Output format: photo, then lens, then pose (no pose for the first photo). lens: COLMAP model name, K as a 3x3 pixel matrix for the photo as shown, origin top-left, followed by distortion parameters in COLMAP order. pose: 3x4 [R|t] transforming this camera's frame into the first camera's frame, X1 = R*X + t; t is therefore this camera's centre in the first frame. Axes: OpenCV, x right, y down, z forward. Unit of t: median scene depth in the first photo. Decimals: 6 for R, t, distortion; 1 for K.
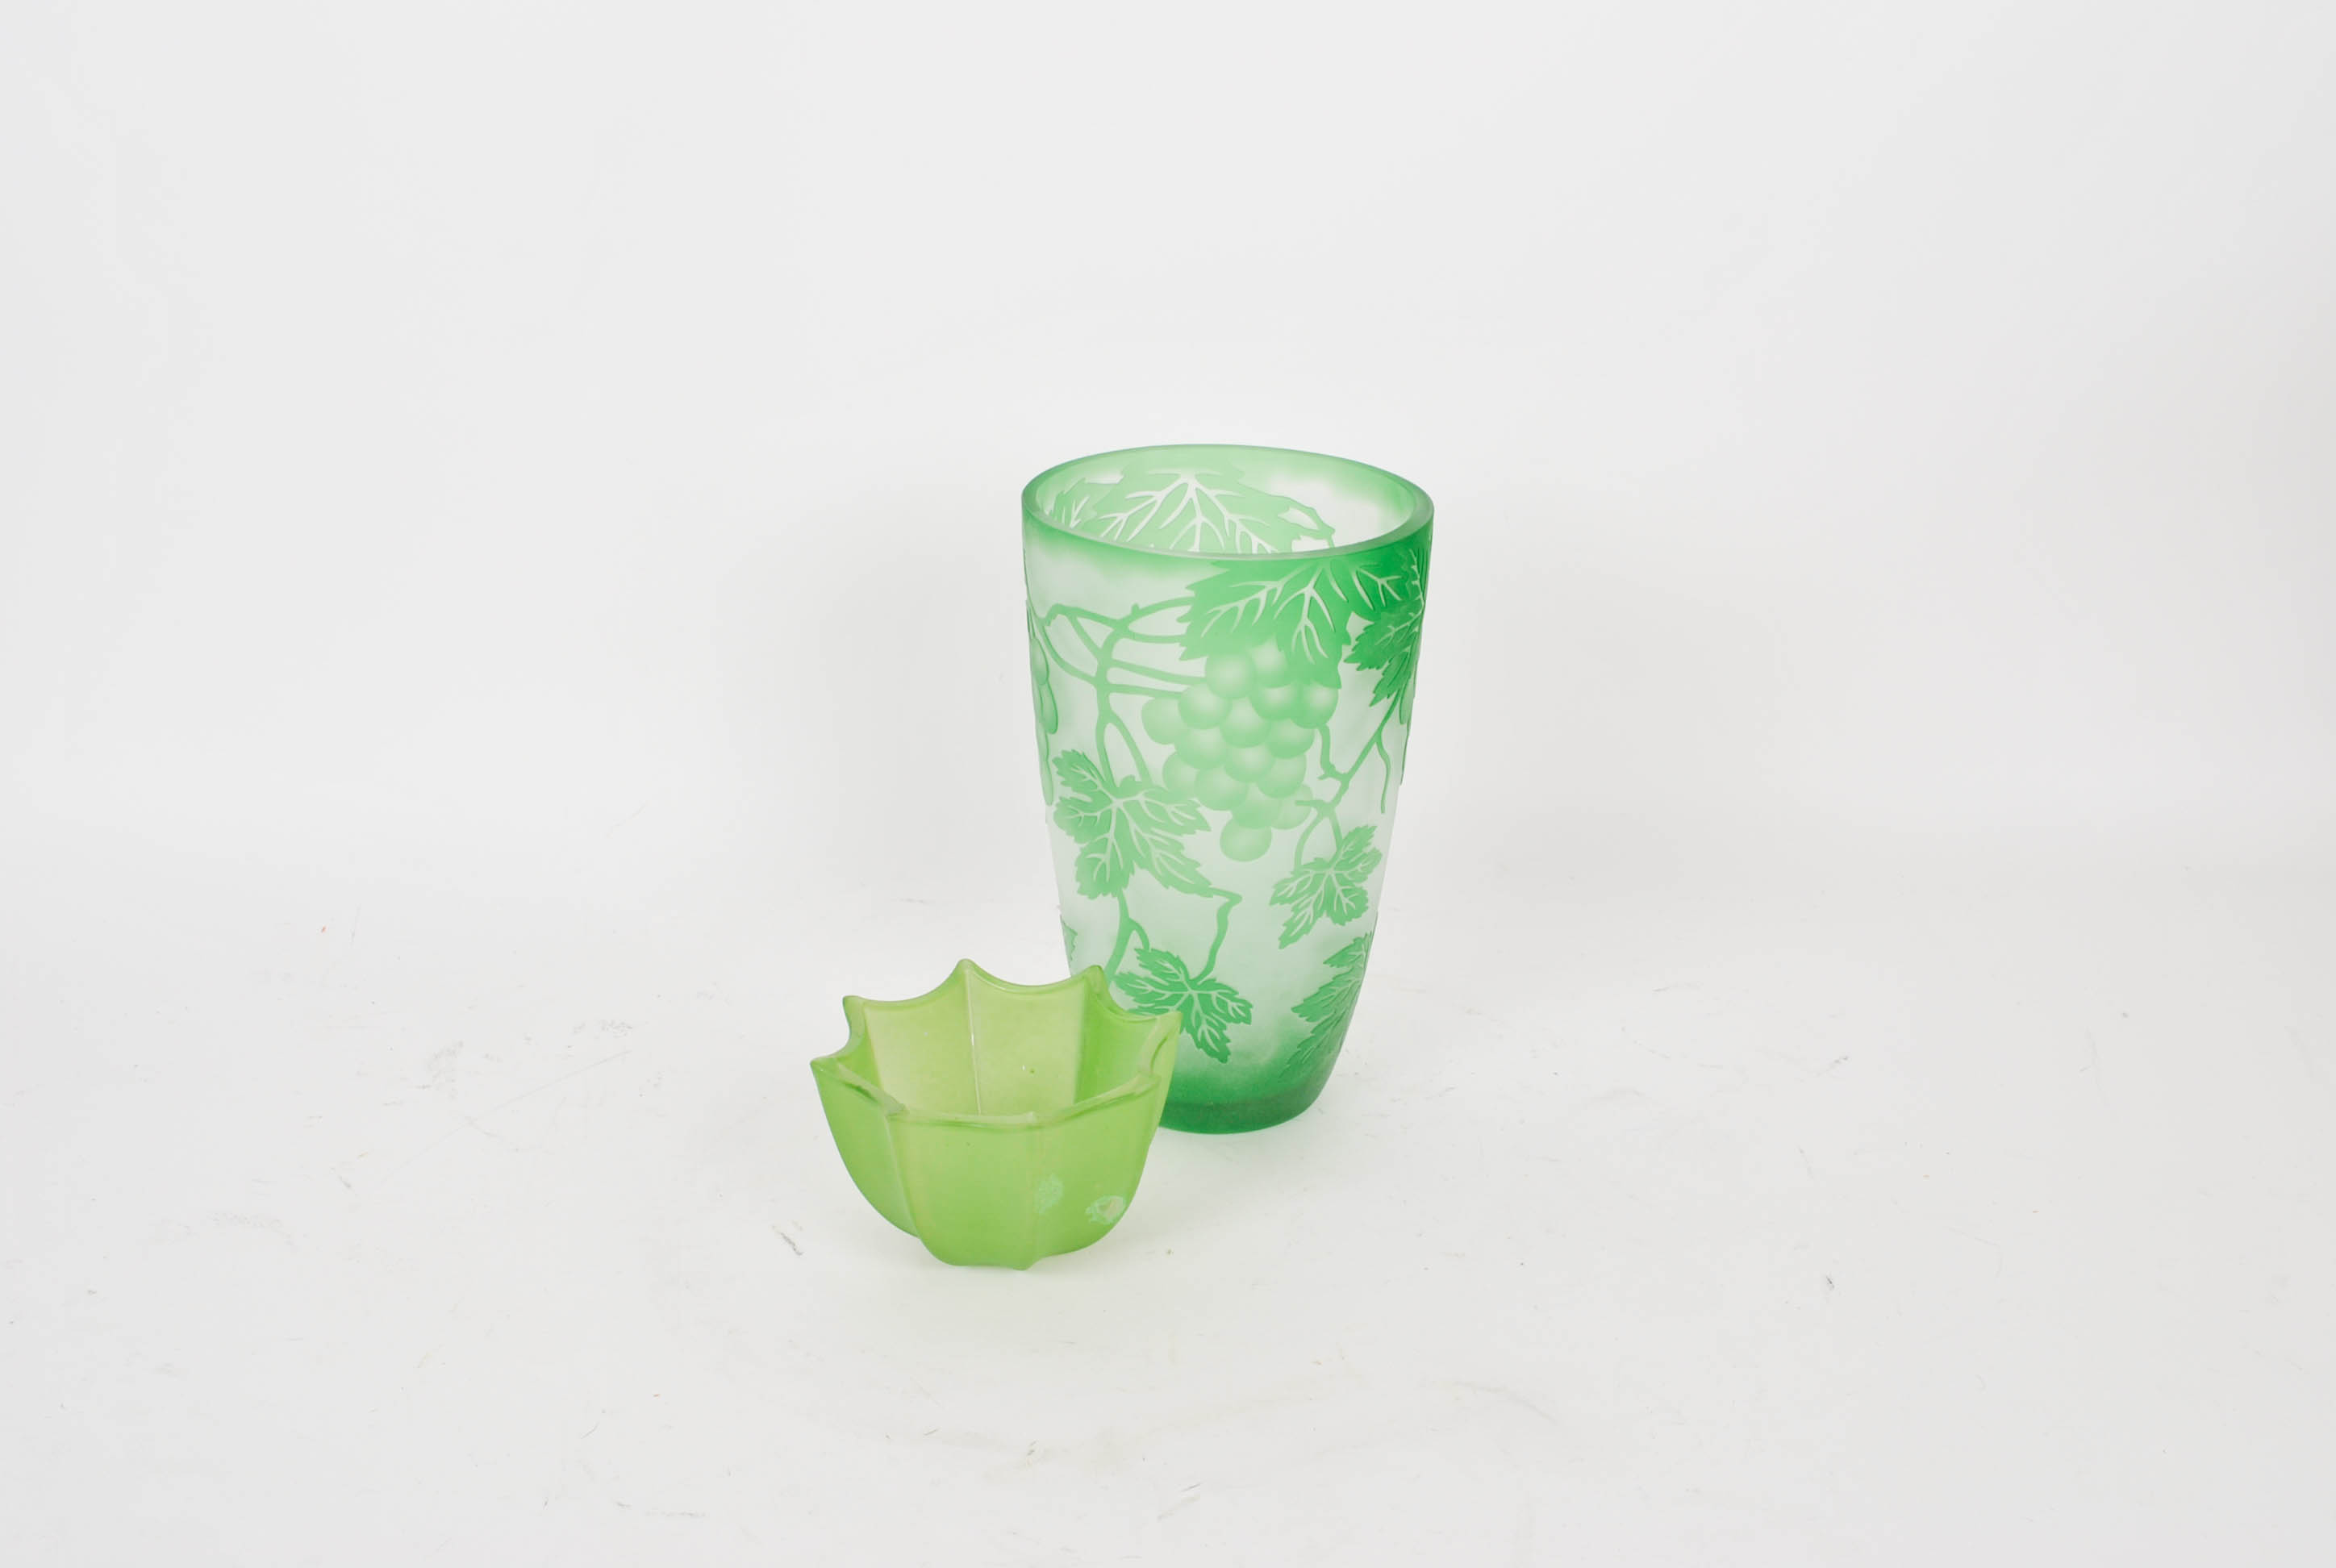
lens RADIAL K [[3043.8, 0, 1168.0], [0, 3043.8, 784.0], [0, 0, 1]] dist [0.011346, 0.003484]
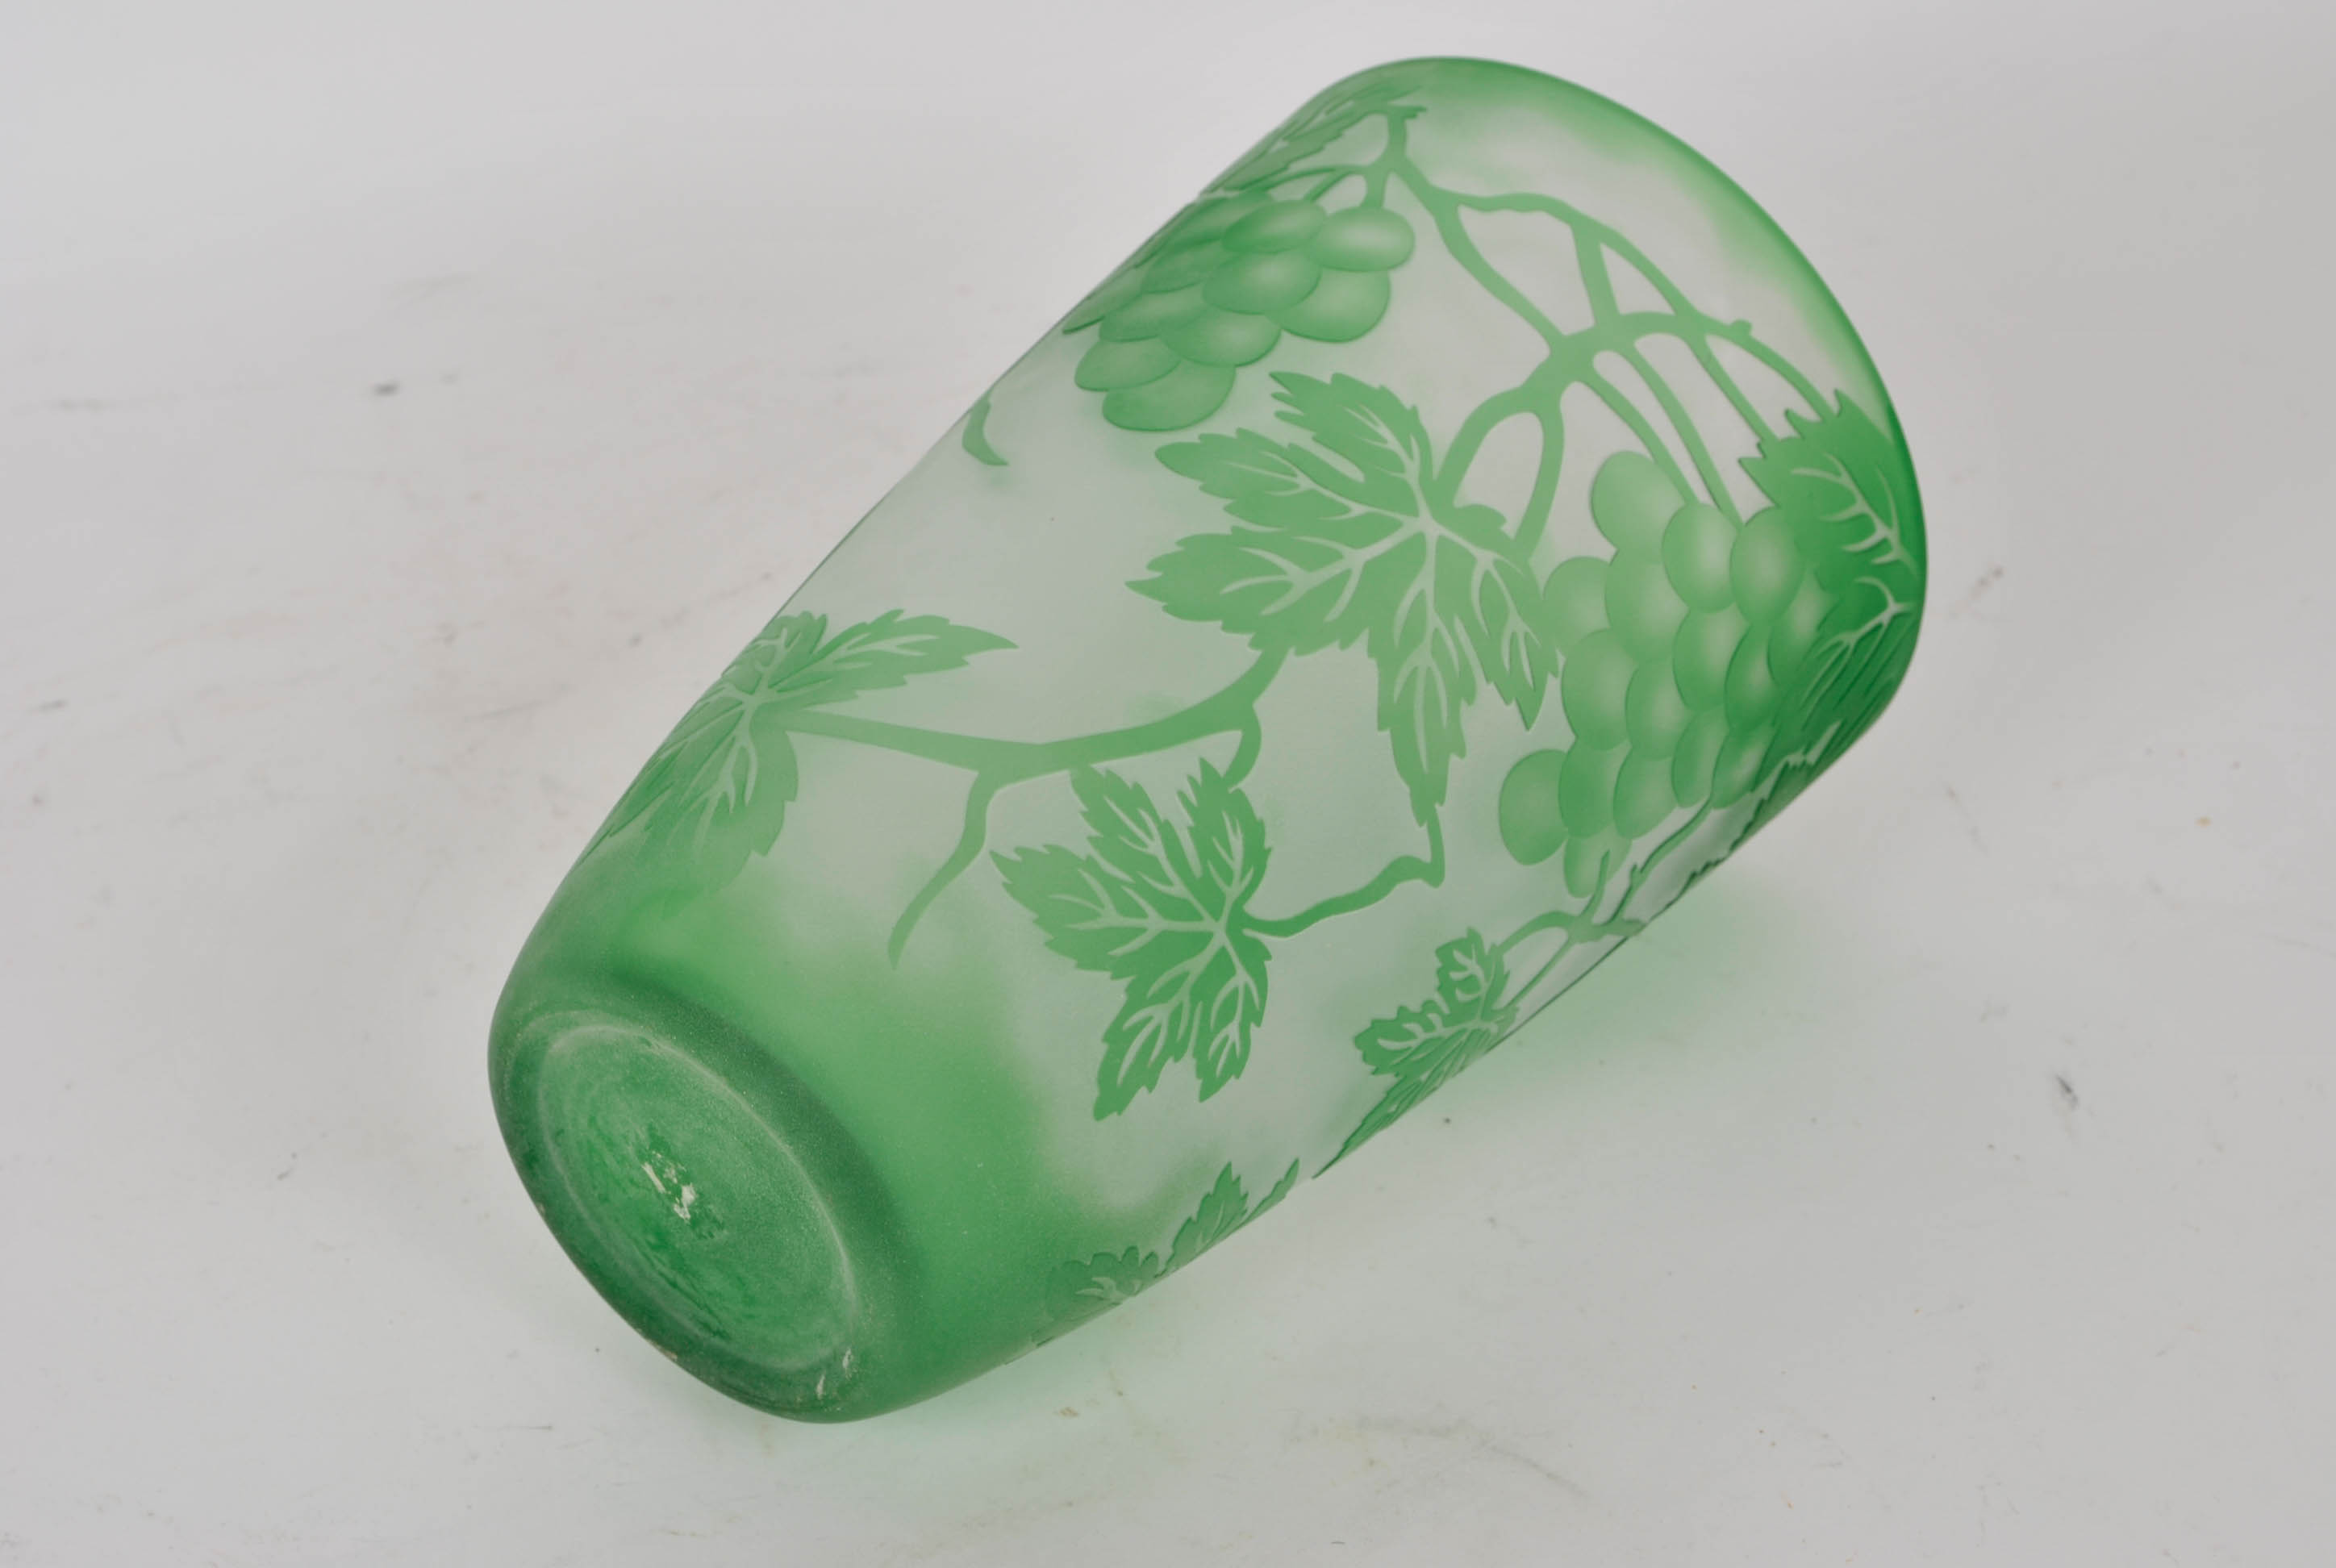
lens RADIAL K [[4886.9, 0, 1168.0], [0, 4886.9, 784.0], [0, 0, 1]] dist [-0.009096, -0.026686]
pose [[0.324059, 0.838827, 0.437441, -0.304389], [-0.263044, 0.524052, -0.810048, 0.603723], [-0.908732, 0.147438, 0.390472, 0.762694]]
